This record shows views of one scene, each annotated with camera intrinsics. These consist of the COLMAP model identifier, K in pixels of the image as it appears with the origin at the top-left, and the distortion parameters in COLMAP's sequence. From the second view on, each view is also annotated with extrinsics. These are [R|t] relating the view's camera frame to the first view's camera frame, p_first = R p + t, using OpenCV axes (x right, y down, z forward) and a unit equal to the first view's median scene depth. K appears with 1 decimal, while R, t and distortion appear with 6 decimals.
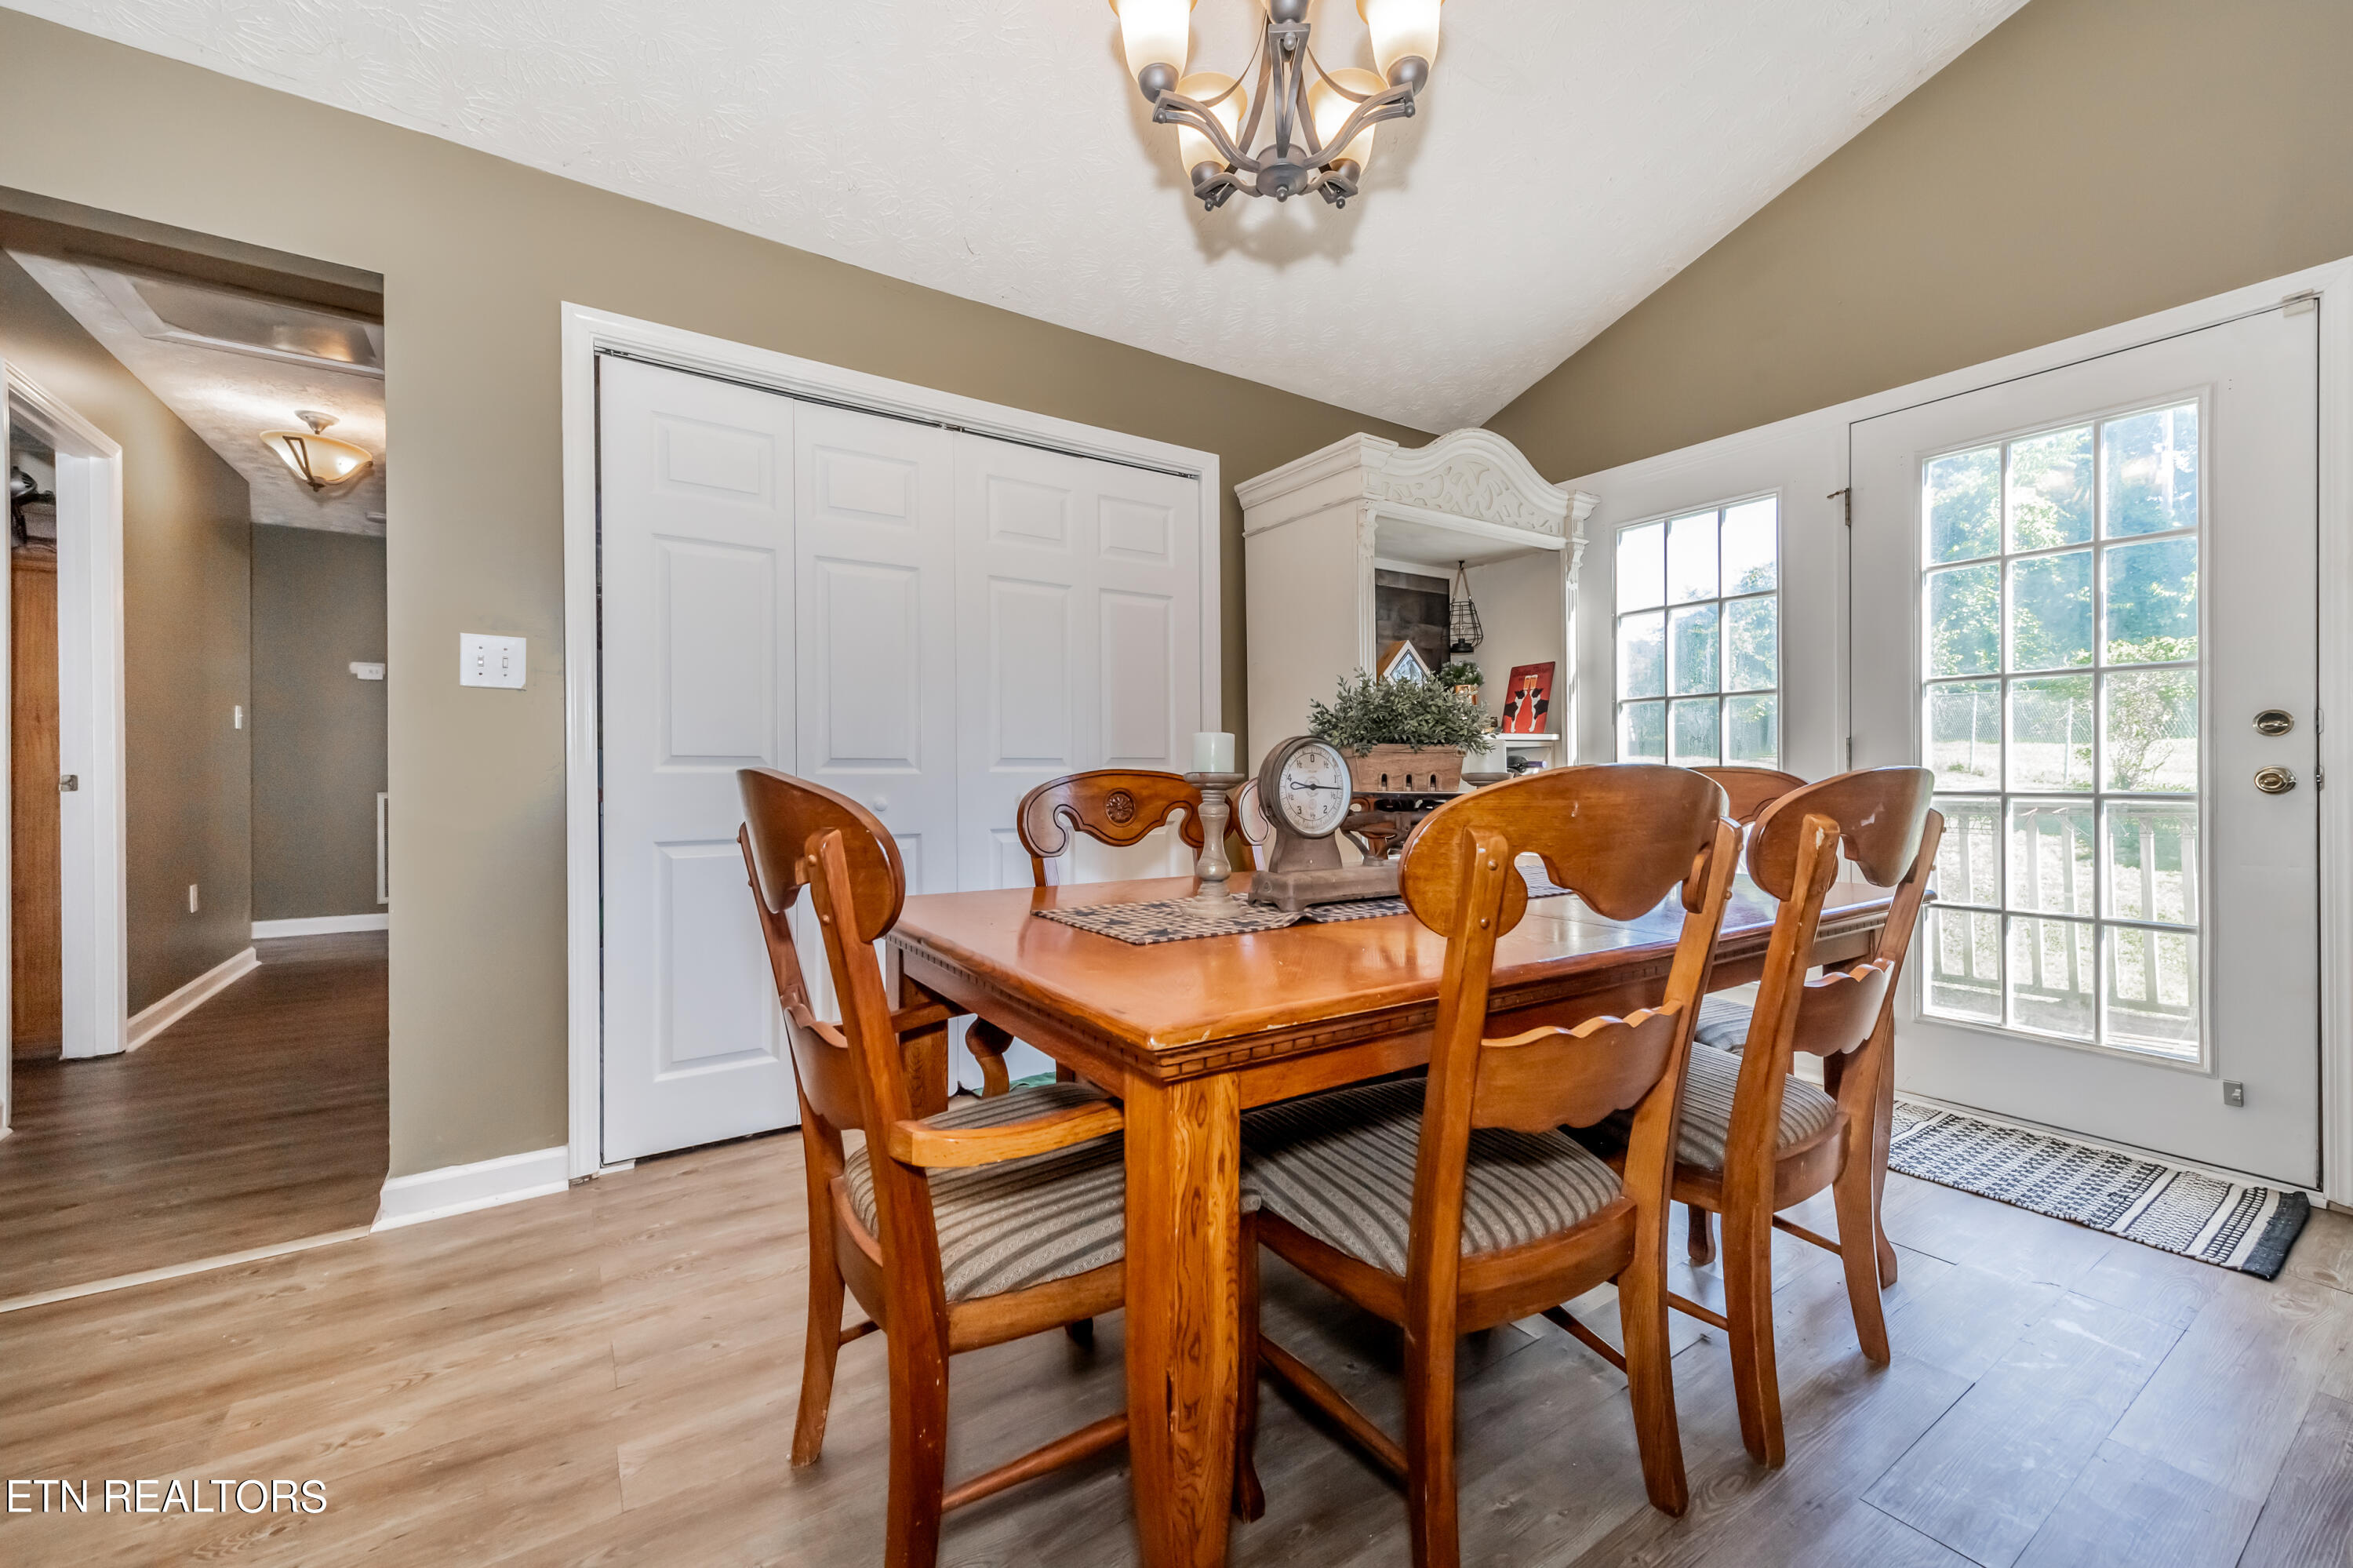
lens RADIAL K [[921.0, 0, 1167.9], [0, 921.0, 800.7], [0, 0, 1]] dist [0.011499, -0.000292]
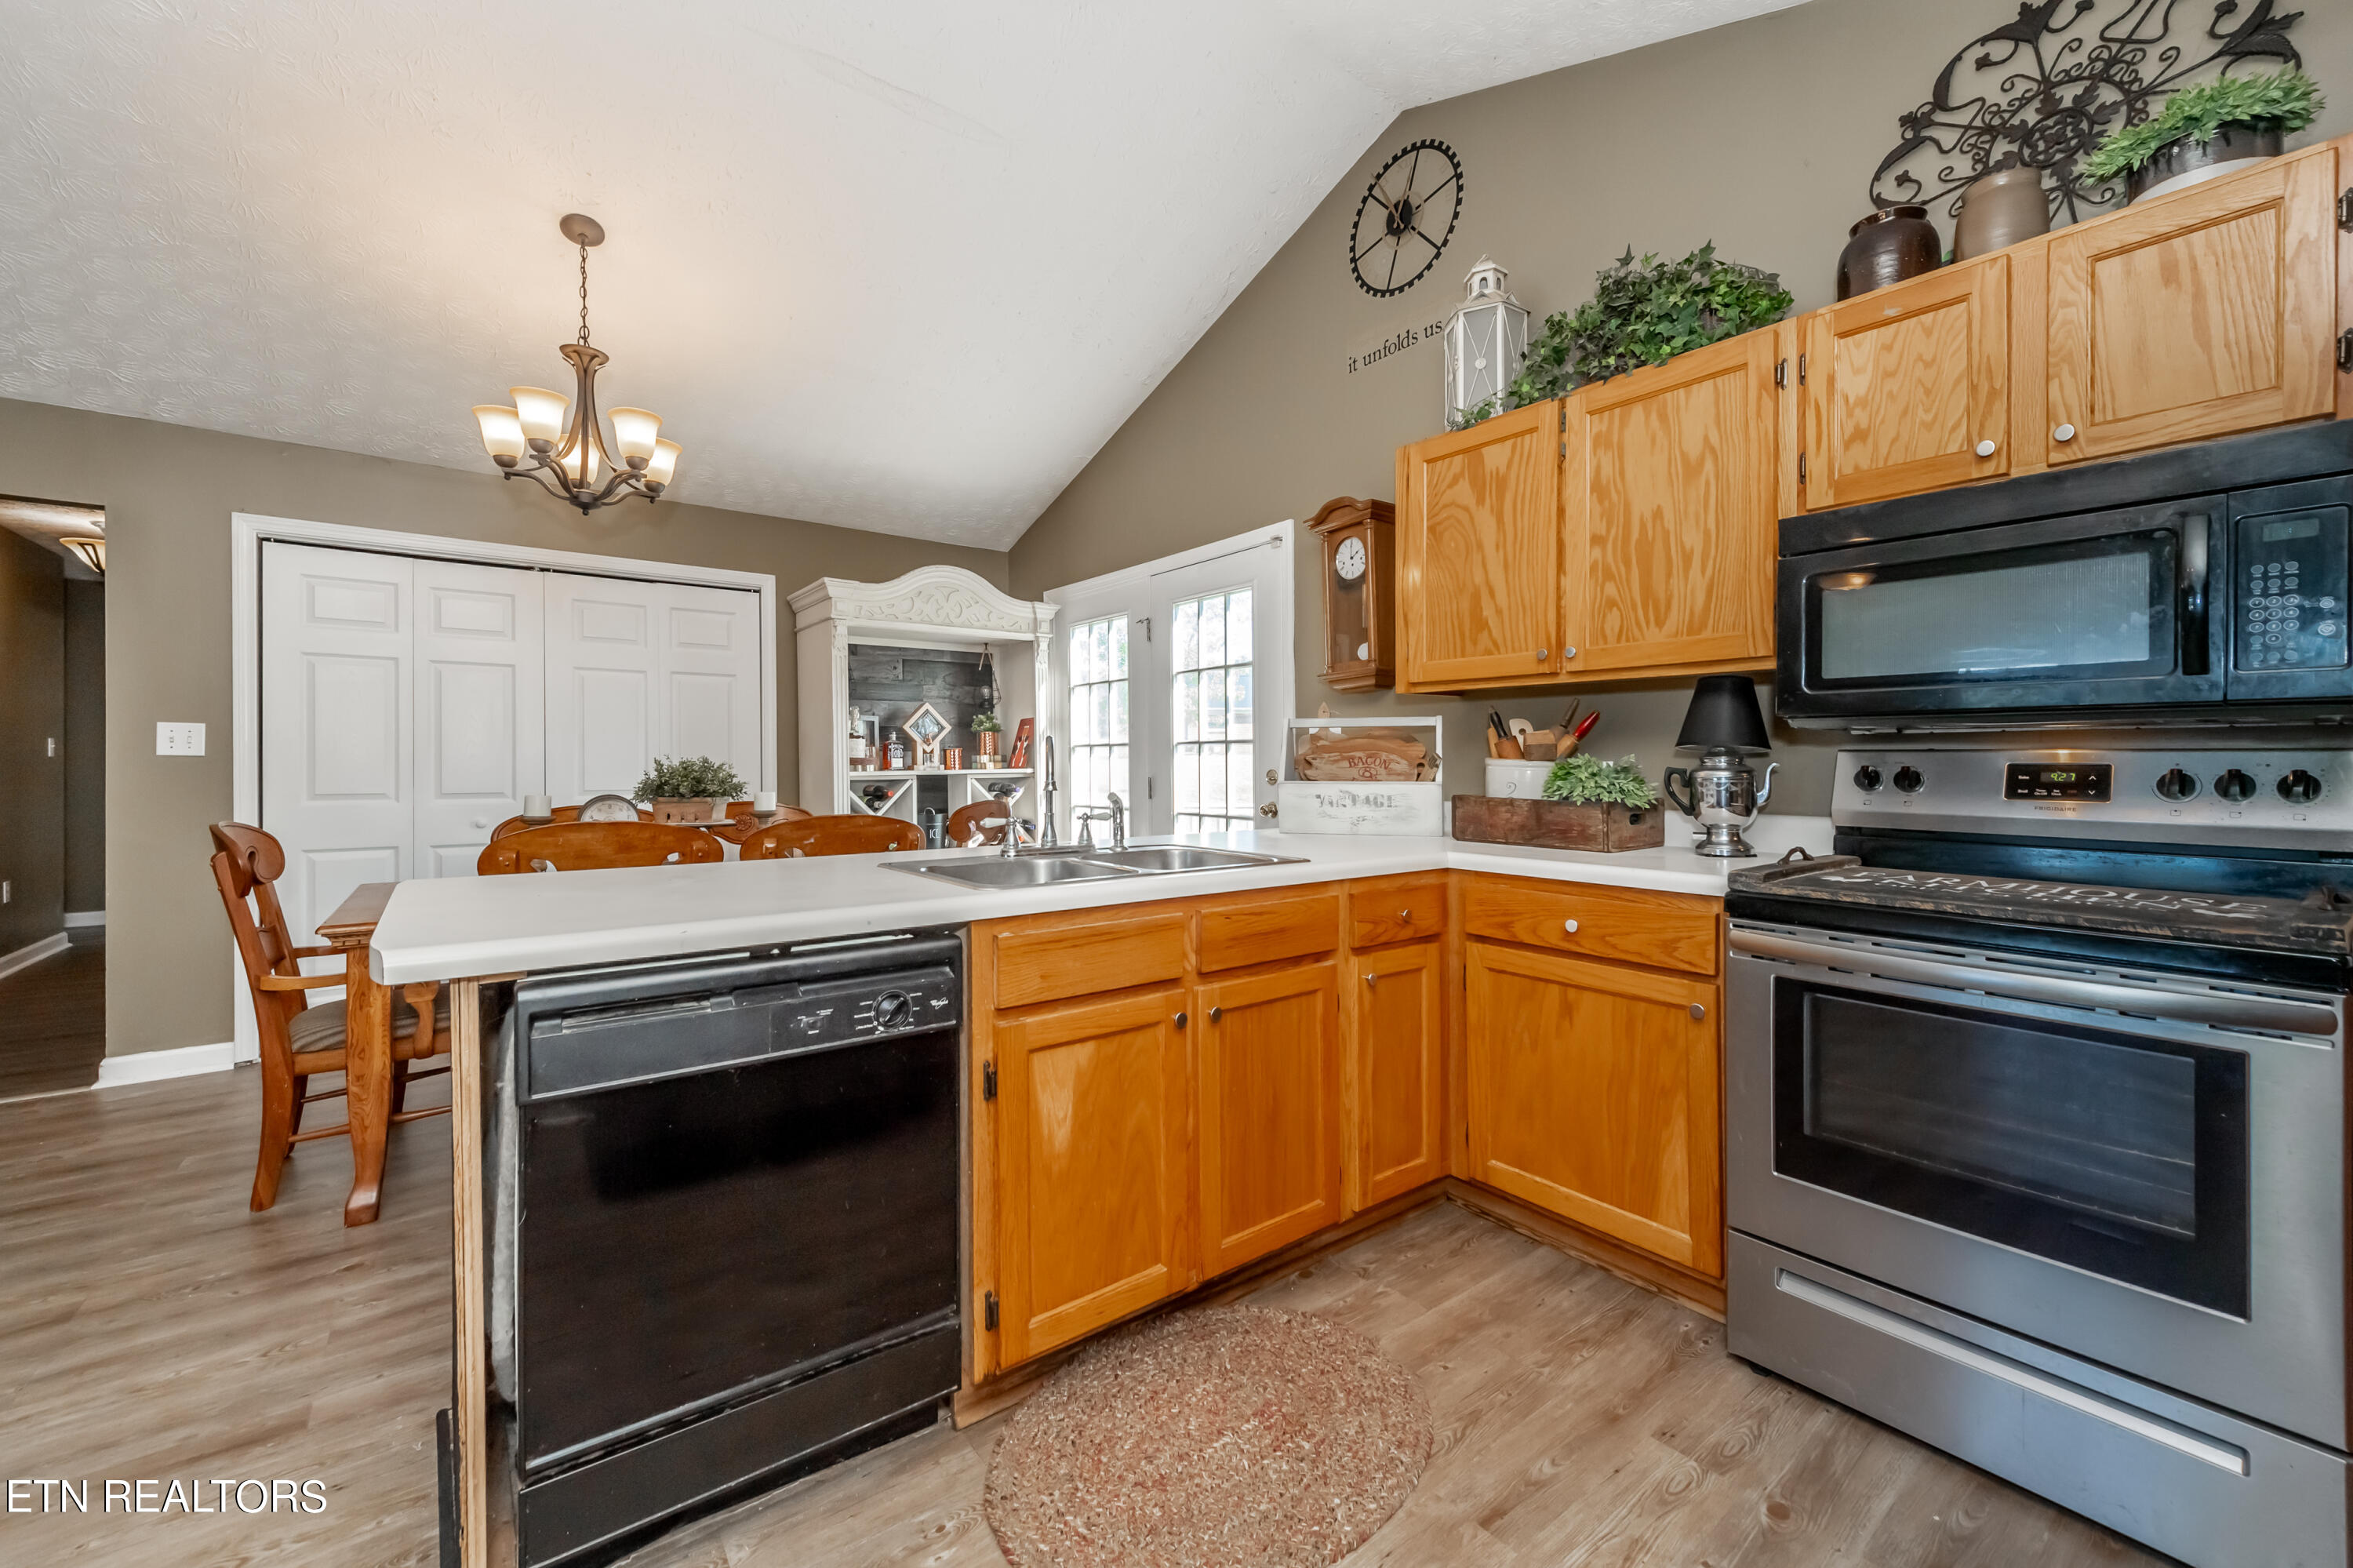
lens RADIAL K [[929.2, 0, 1199.4], [0, 929.2, 788.0], [0, 0, 1]] dist [-0.001496, -0.000232]
pose [[0.996852, -0.001709, 0.079262, 0.571702], [0.002290, 0.999971, -0.007237, -0.031165], [-0.079247, 0.007395, 0.996828, -0.467570]]
